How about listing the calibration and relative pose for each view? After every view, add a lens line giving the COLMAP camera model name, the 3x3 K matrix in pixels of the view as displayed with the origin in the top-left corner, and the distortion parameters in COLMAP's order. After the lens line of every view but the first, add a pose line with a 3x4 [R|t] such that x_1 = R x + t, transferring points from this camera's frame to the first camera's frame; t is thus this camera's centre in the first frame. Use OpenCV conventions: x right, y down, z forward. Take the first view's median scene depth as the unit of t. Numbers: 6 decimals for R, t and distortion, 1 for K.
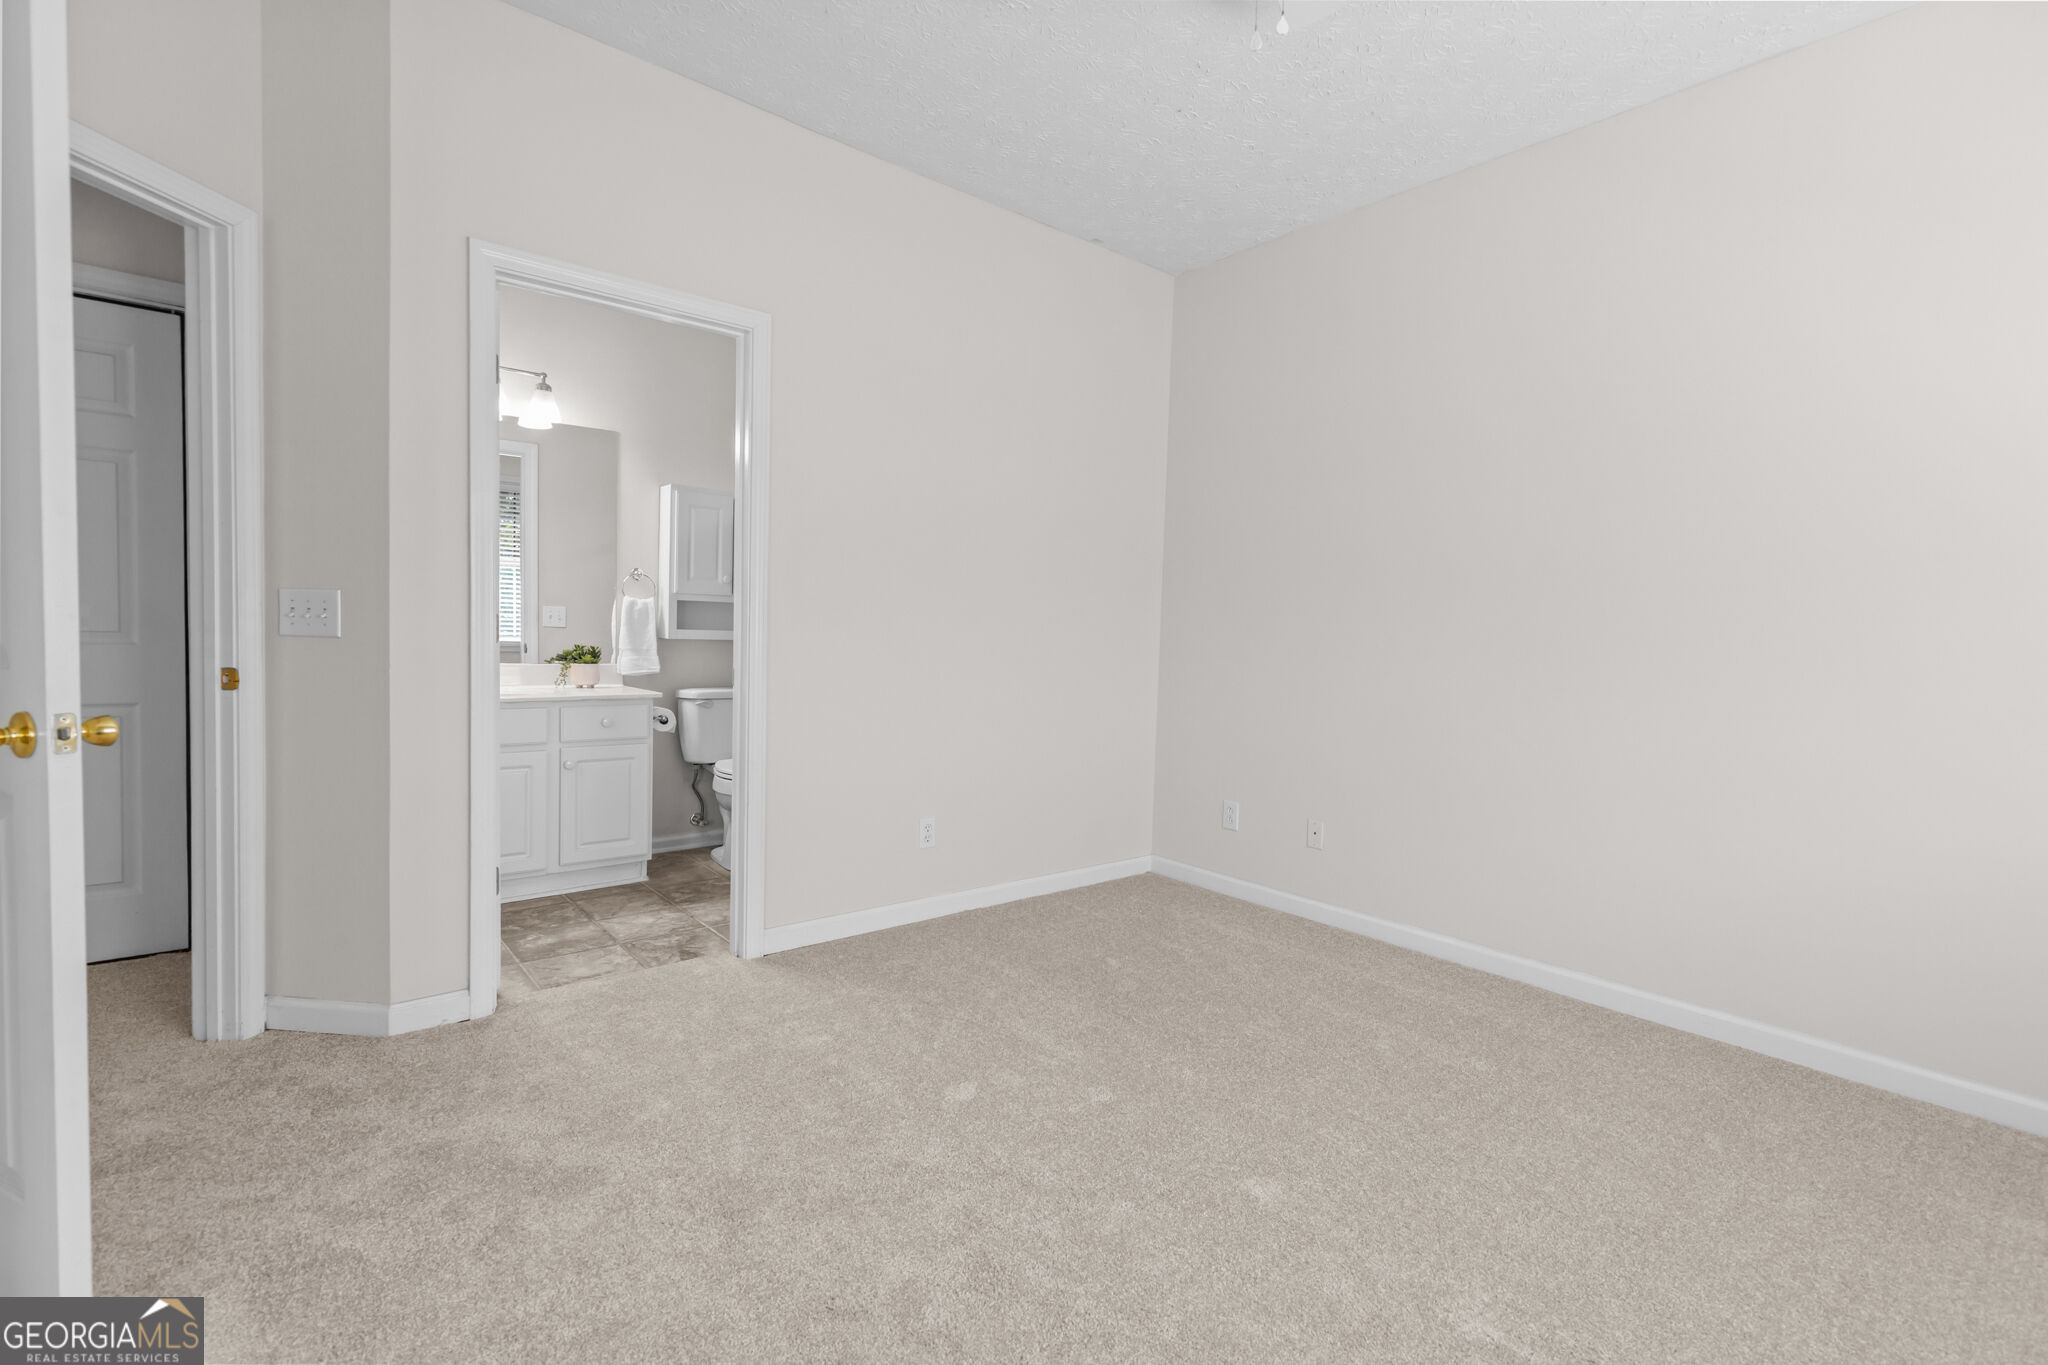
lens RADIAL K [[928.9, 0, 1040.5], [0, 928.9, 659.2], [0, 0, 1]] dist [0.009487, -0.000686]
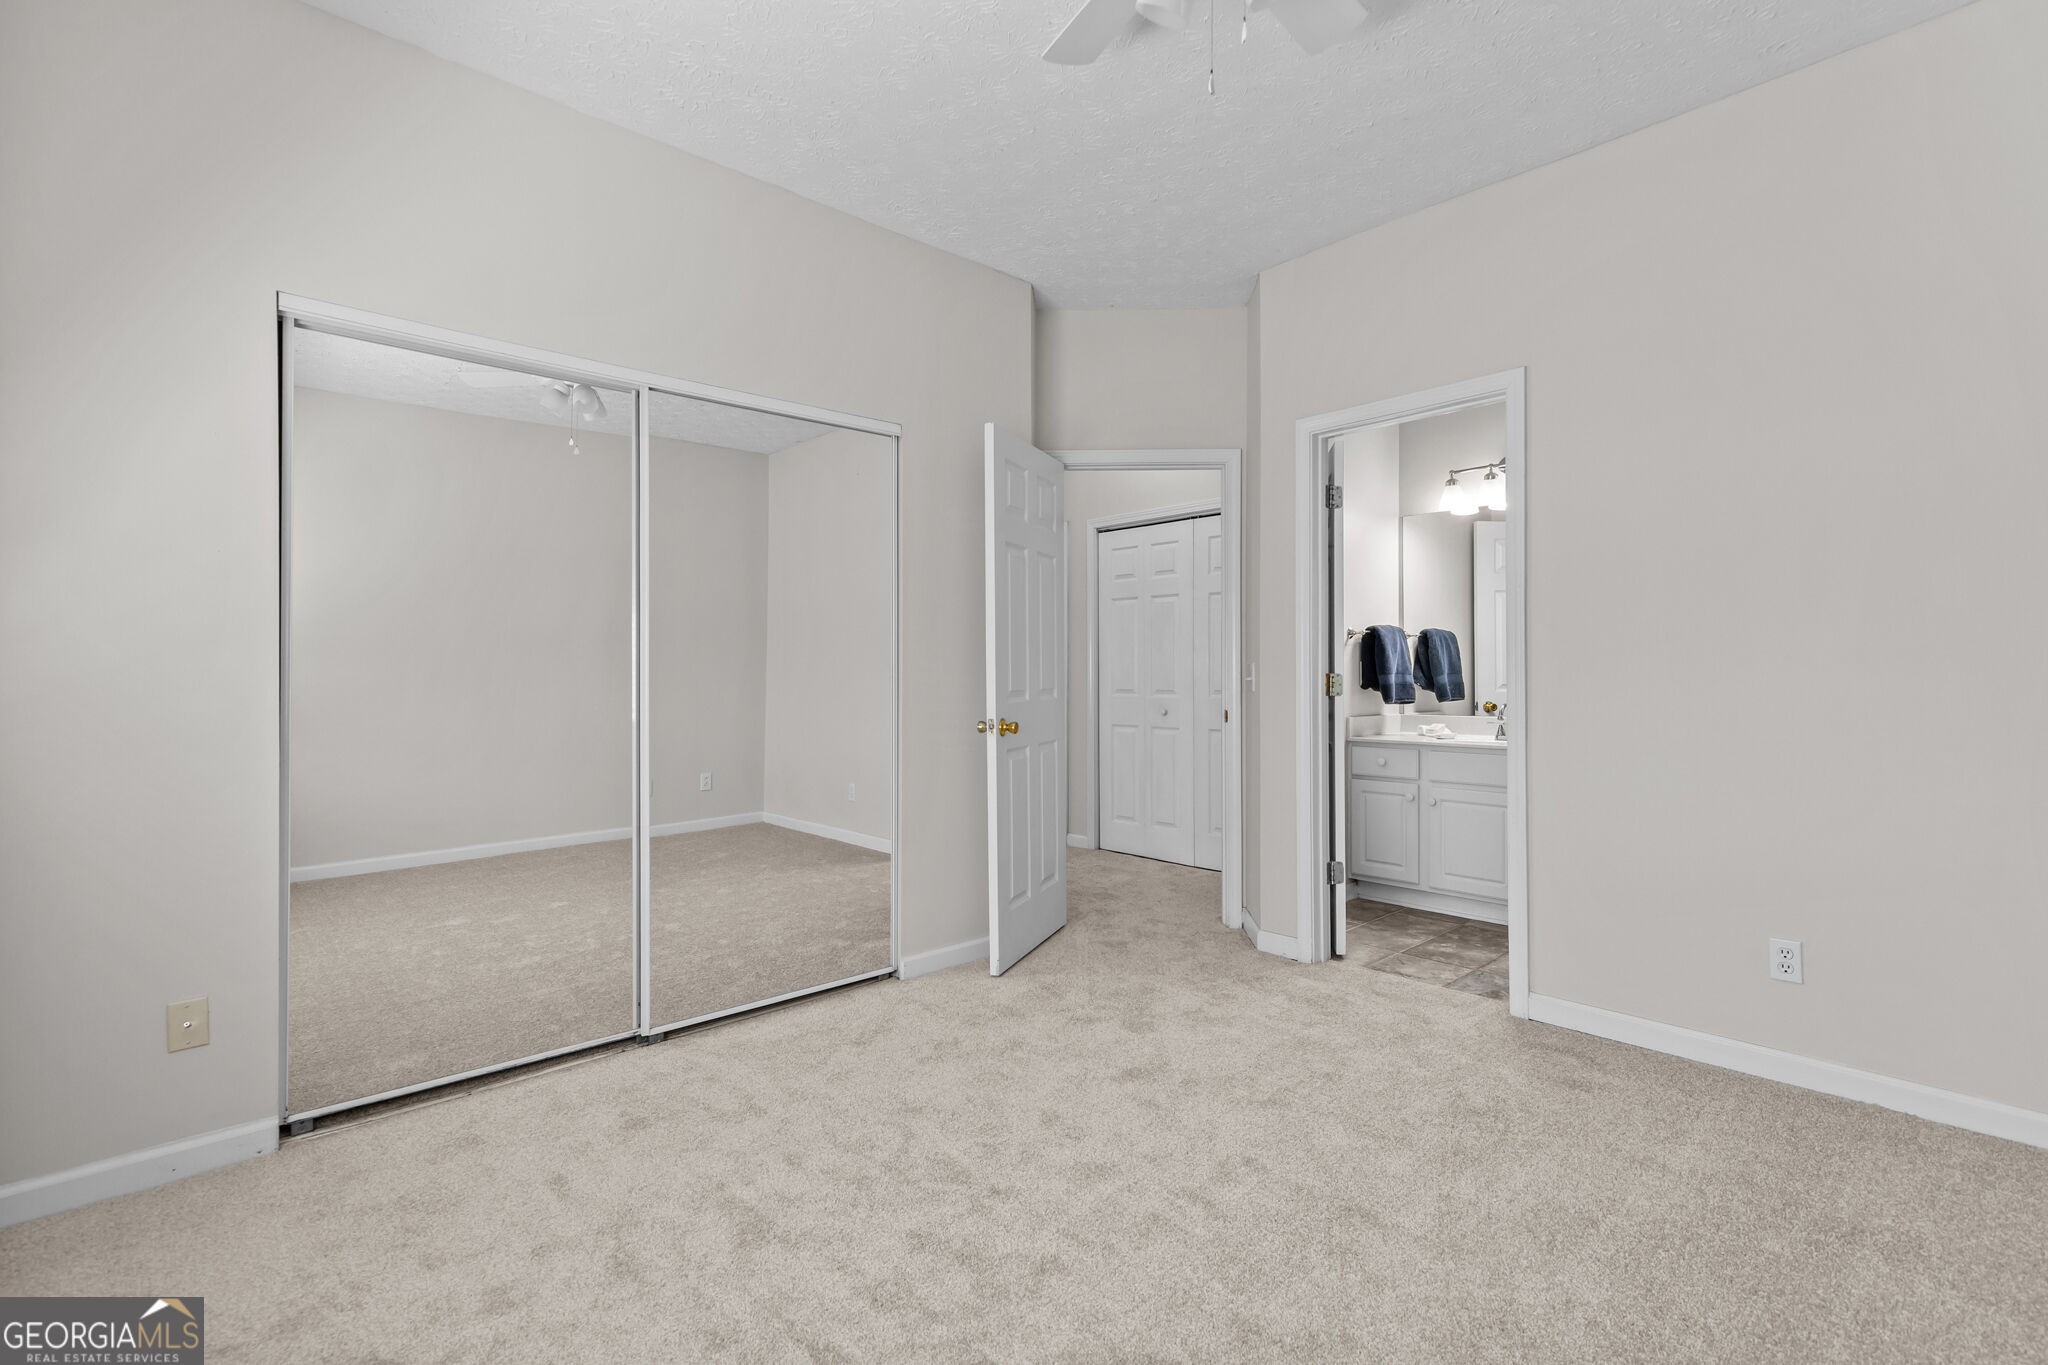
lens RADIAL K [[947.3, 0, 1054.4], [0, 947.3, 642.4], [0, 0, 1]] dist [0.005649, 0.000247]
pose [[0.039917, -0.064418, -0.997124, 0.534610], [-0.026316, 0.997506, -0.065496, 0.004223], [0.998856, 0.028854, 0.038123, 0.353518]]
